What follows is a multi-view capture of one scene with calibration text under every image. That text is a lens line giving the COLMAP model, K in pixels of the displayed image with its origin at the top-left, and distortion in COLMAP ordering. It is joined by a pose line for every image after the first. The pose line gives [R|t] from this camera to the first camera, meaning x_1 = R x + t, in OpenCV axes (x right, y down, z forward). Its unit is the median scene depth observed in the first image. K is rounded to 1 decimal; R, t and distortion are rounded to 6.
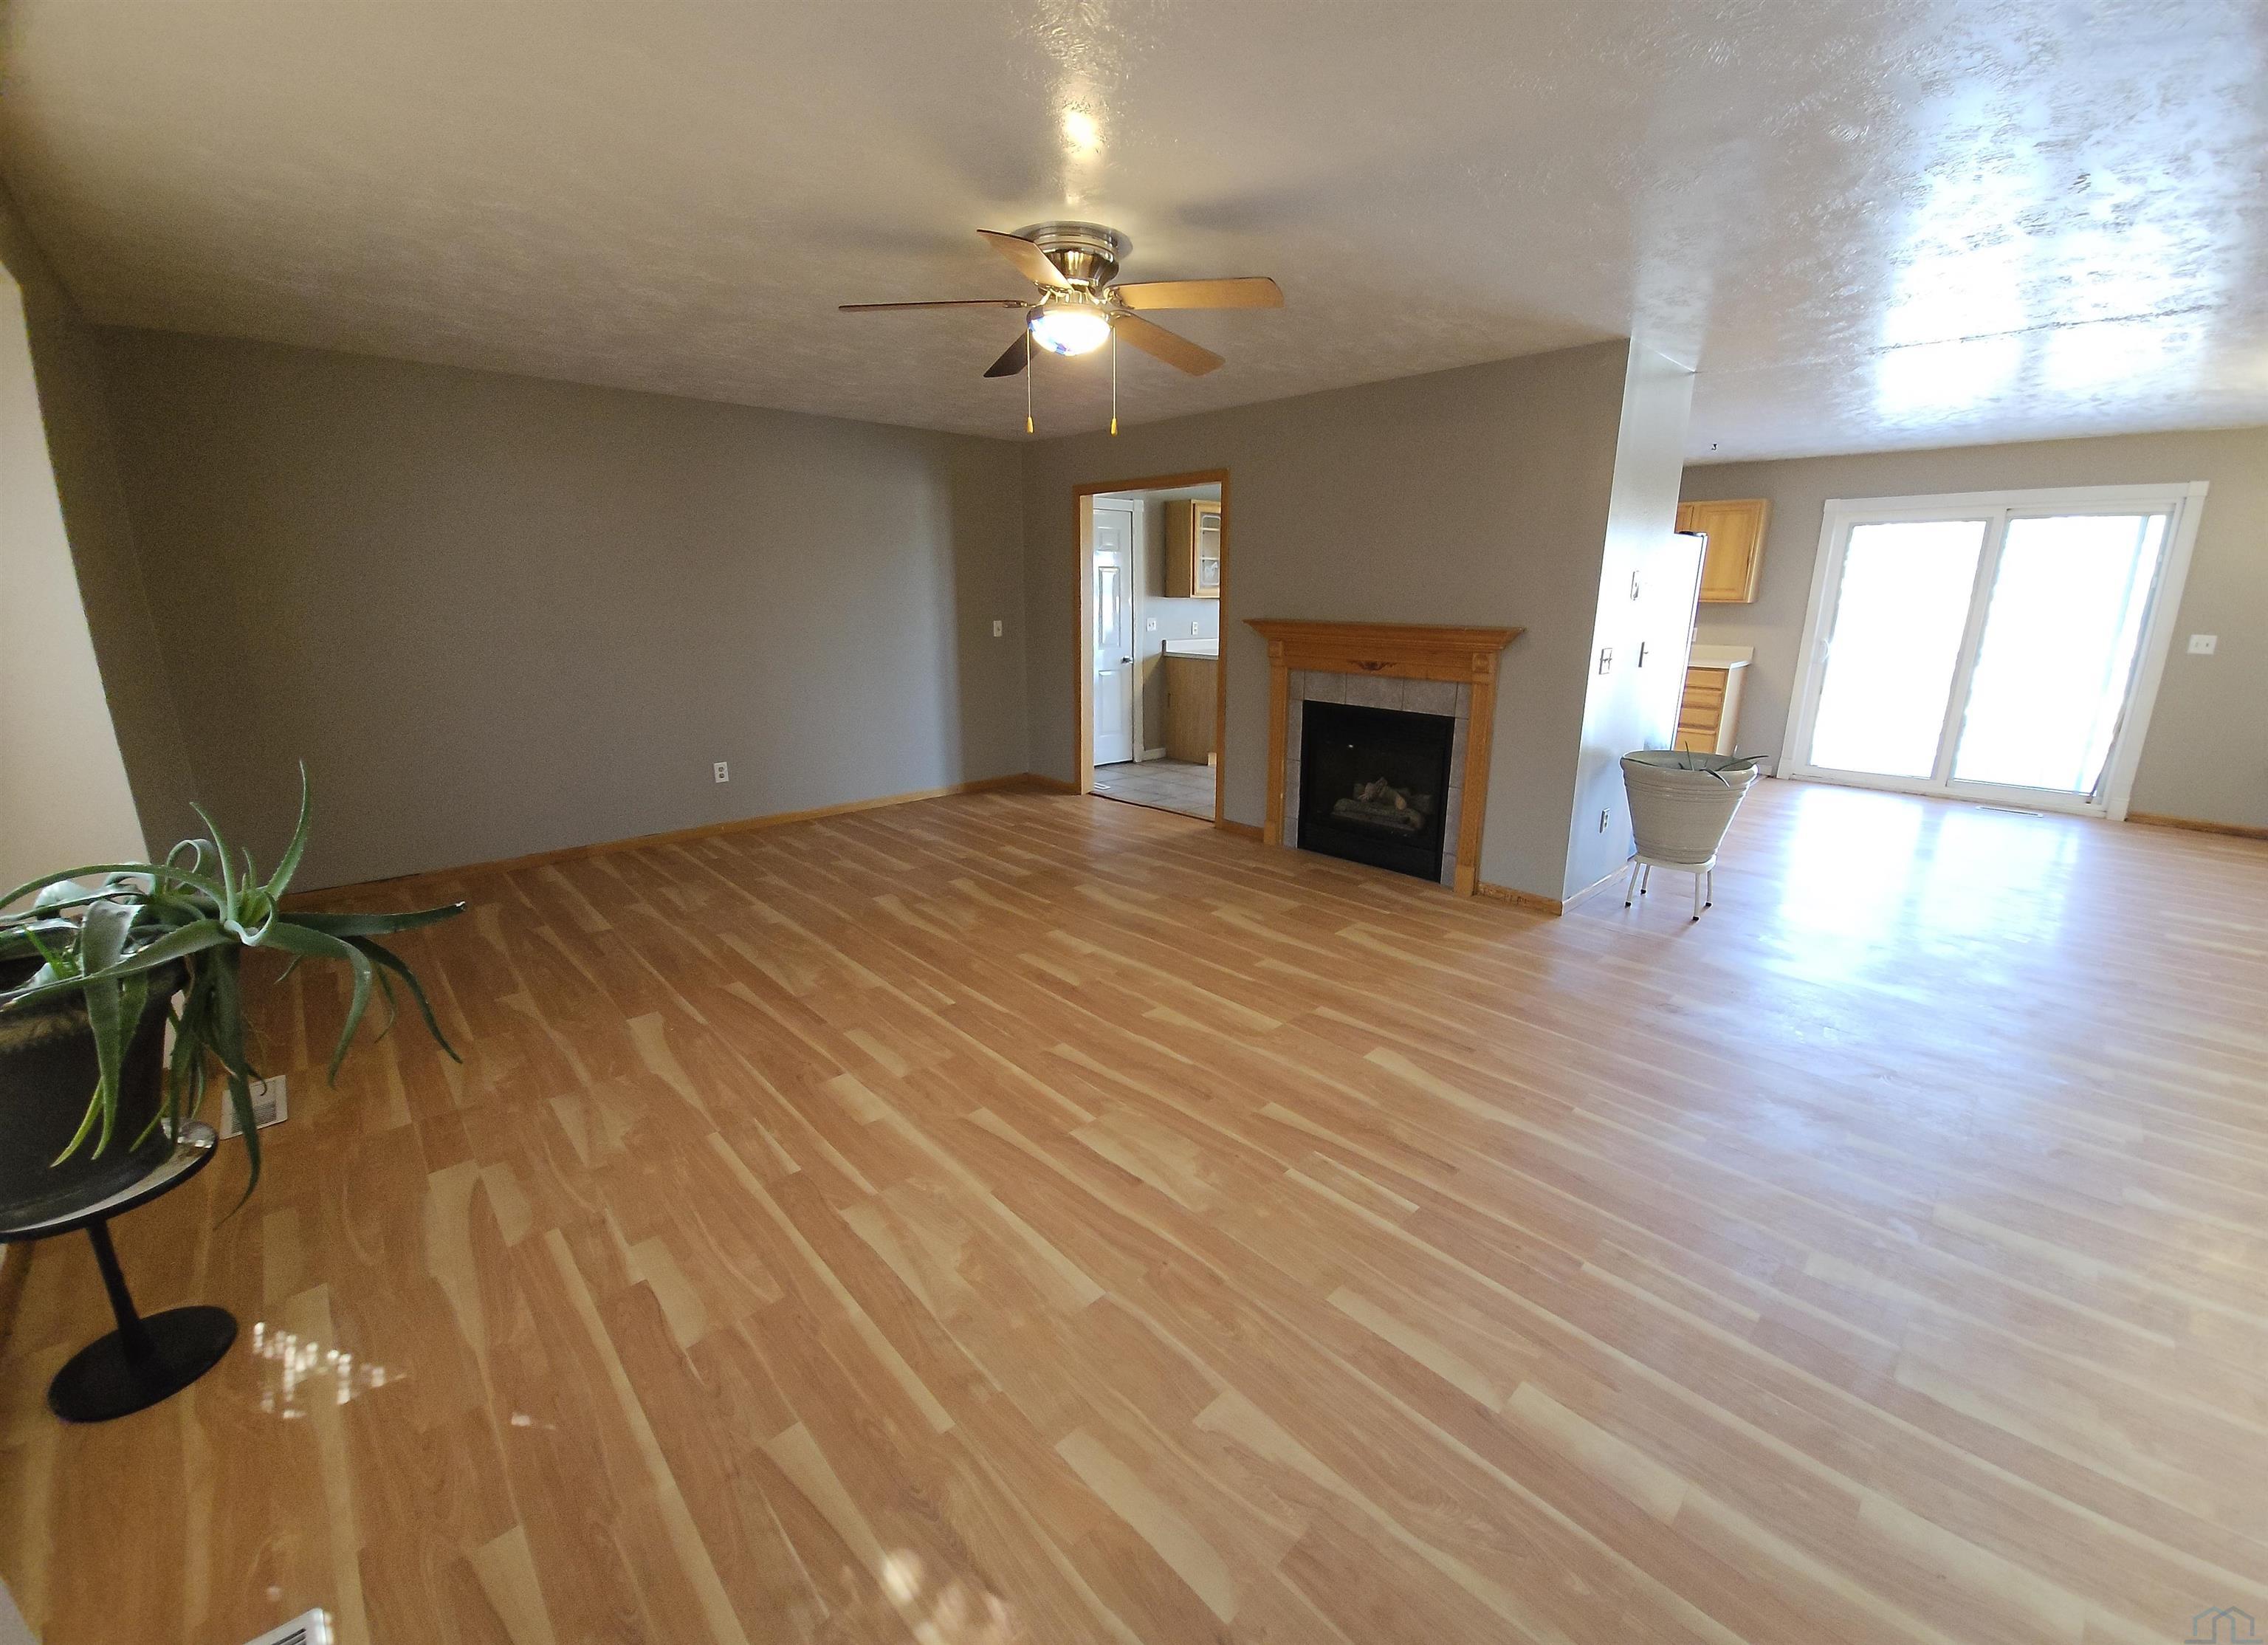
lens RADIAL K [[886.8, 0, 1138.1], [0, 886.8, 819.4], [0, 0, 1]] dist [-0.022728, -0.000424]
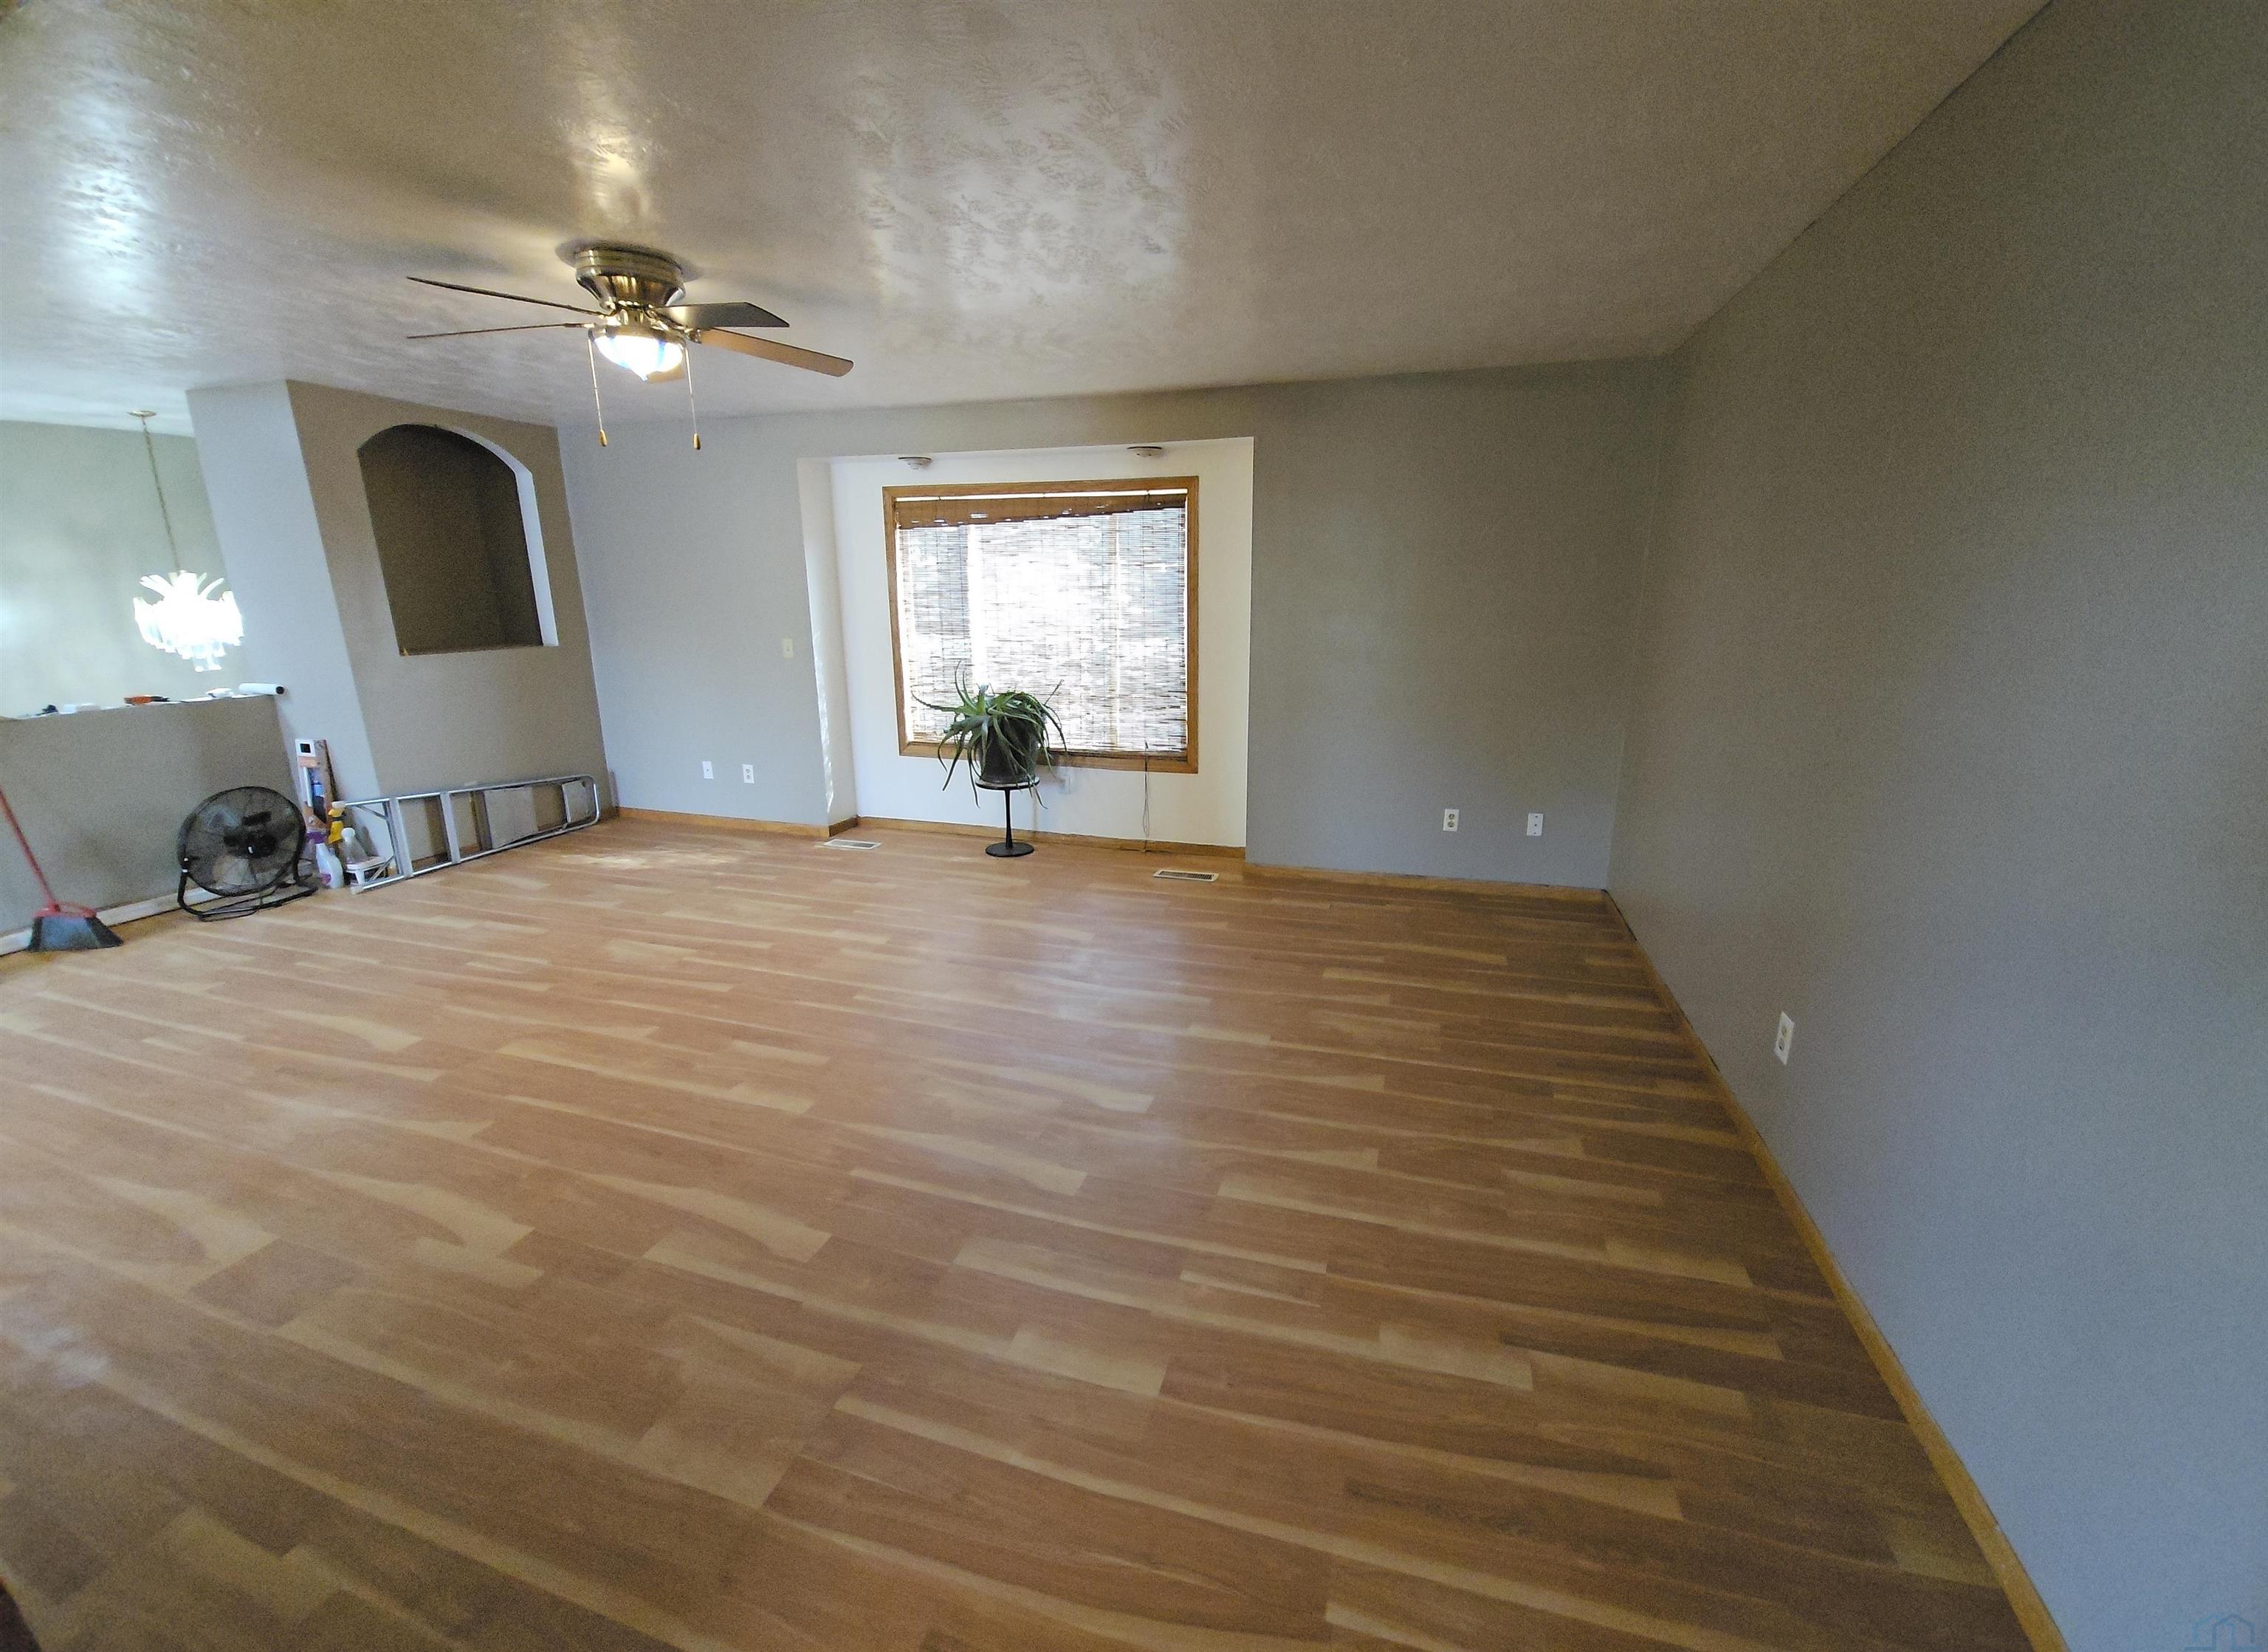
lens RADIAL K [[900.3, 0, 1127.8], [0, 900.3, 819.1], [0, 0, 1]] dist [0.001422, 0.000036]
pose [[-0.870310, 0.113627, -0.479218, 0.002790], [-0.127117, 0.888228, 0.441465, -0.365987], [0.475817, 0.445128, -0.758590, 1.380887]]
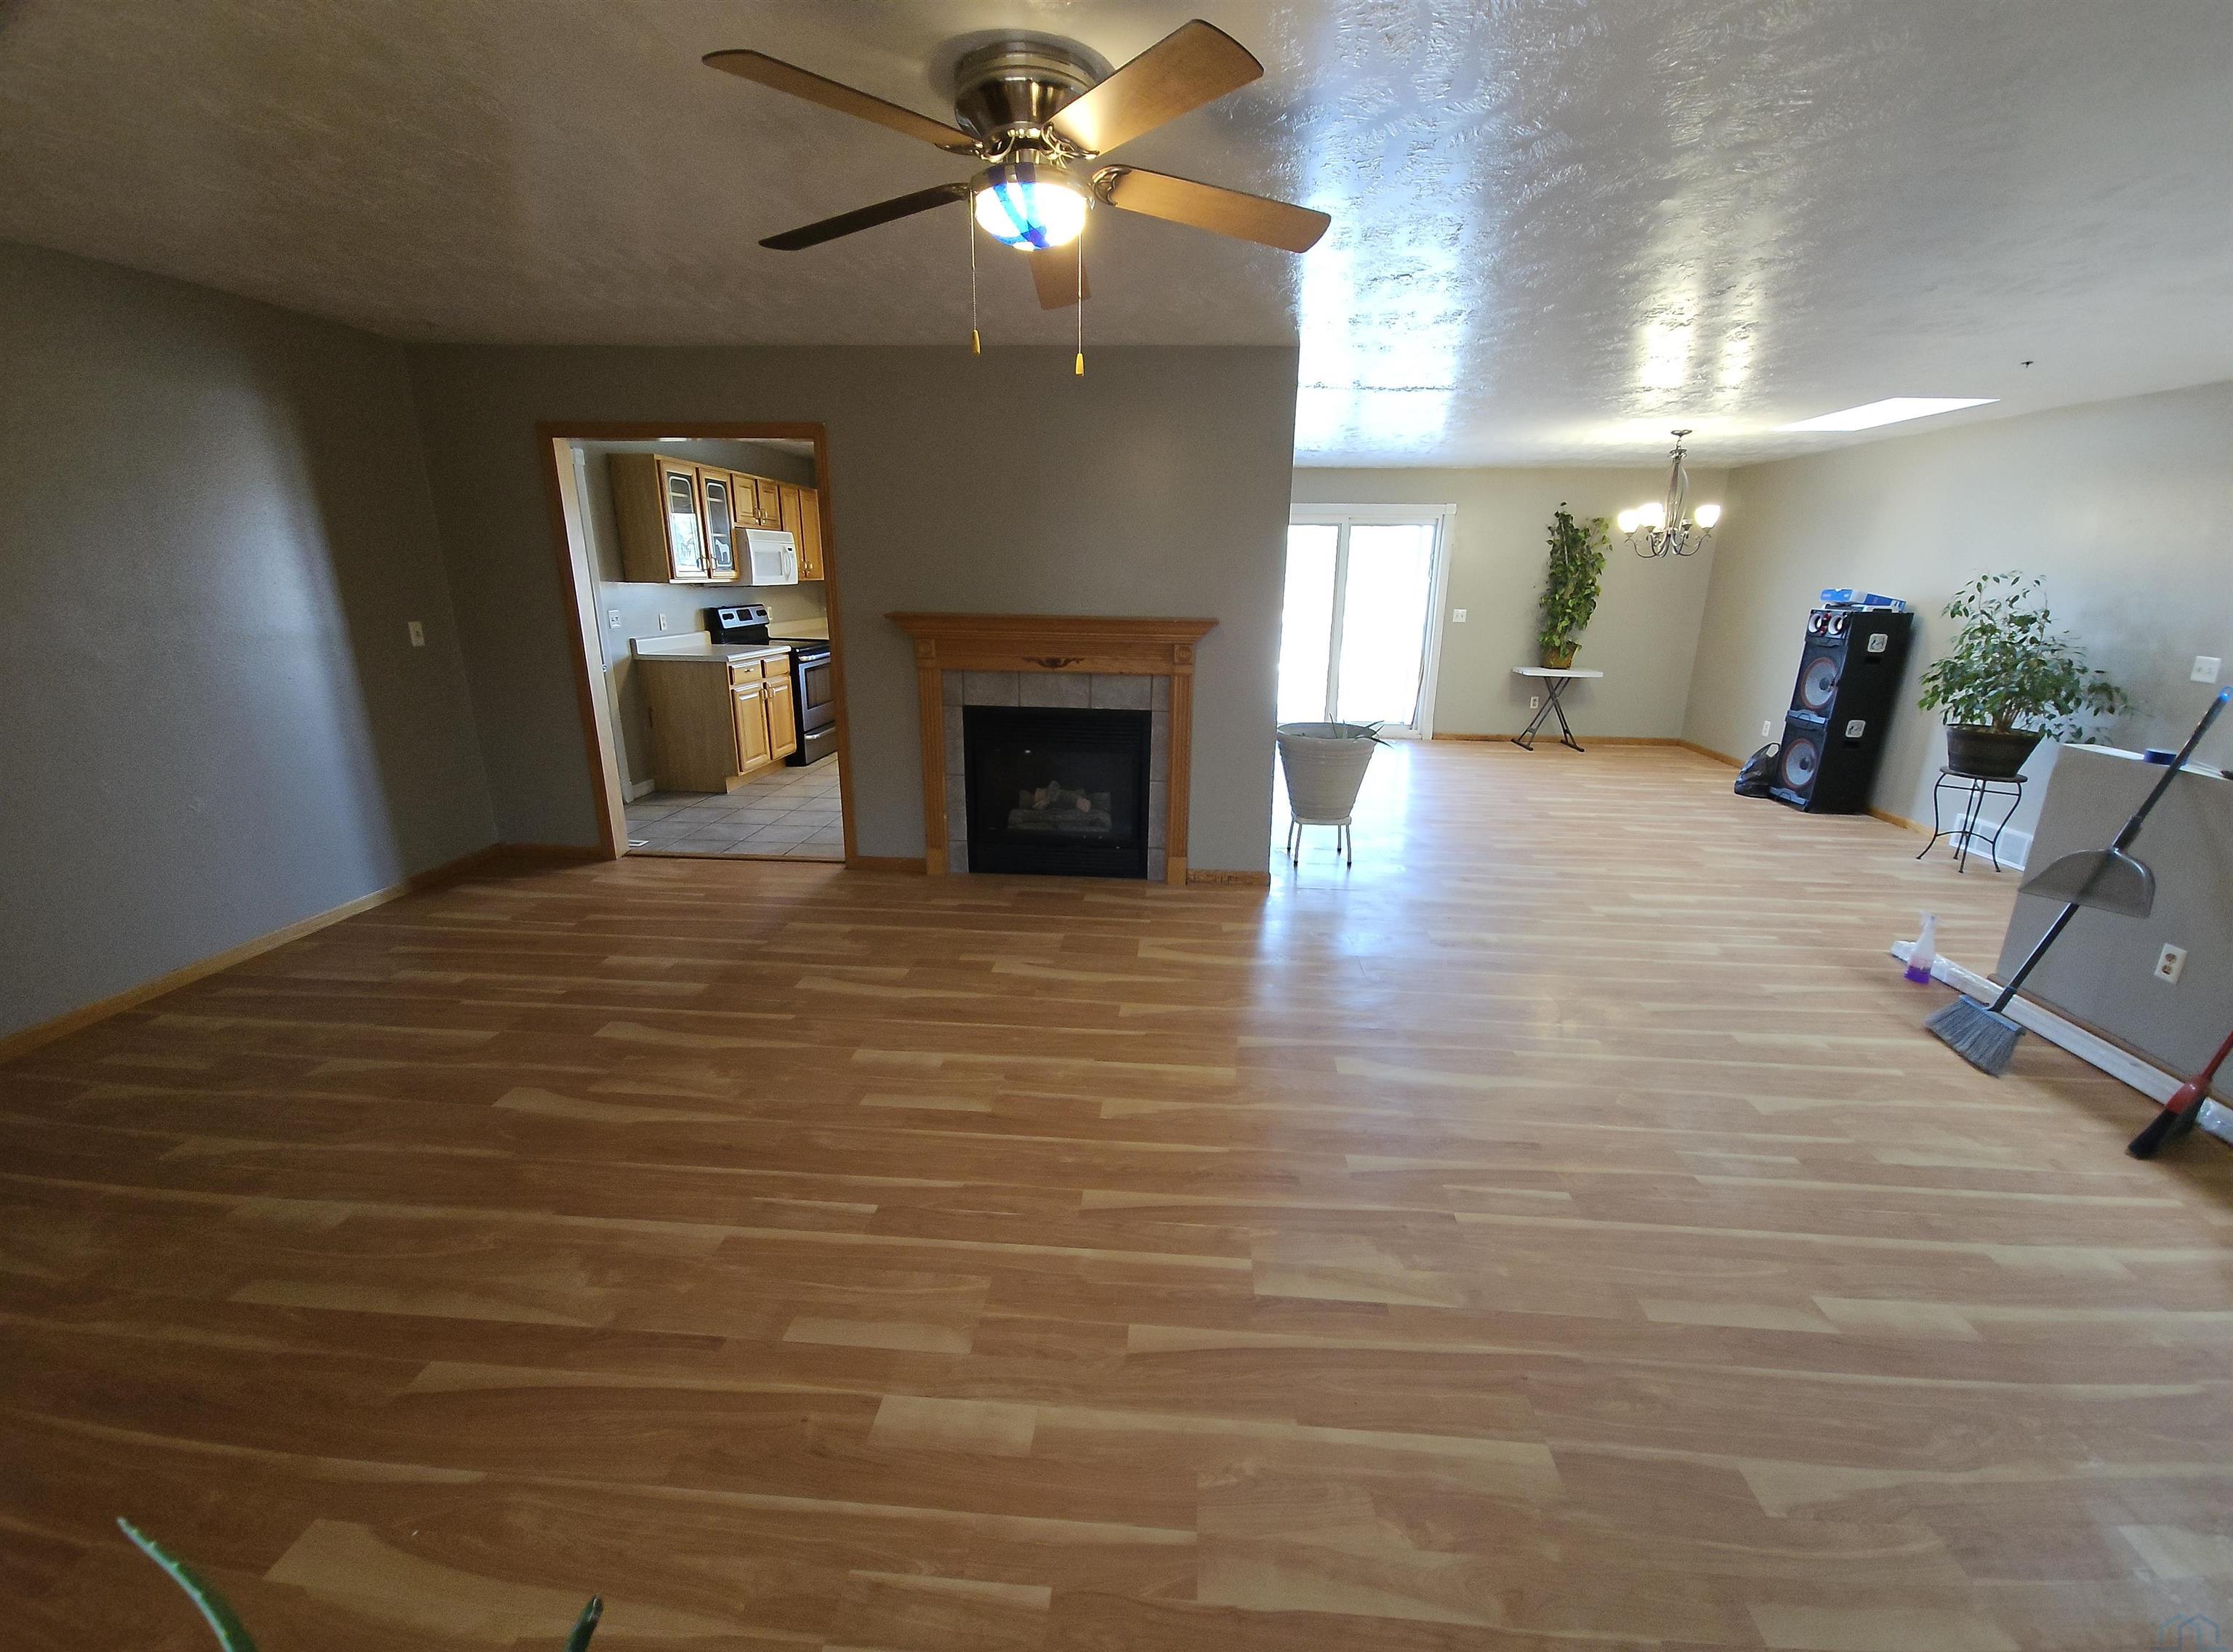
lens RADIAL K [[903.3, 0, 1126.5], [0, 903.3, 832.5], [0, 0, 1]] dist [0.005853, 0.000286]
pose [[0.736400, -0.173734, 0.653859, -0.339355], [0.153591, 0.984162, 0.088517, -0.074403], [-0.658881, 0.035243, 0.751421, 0.257381]]
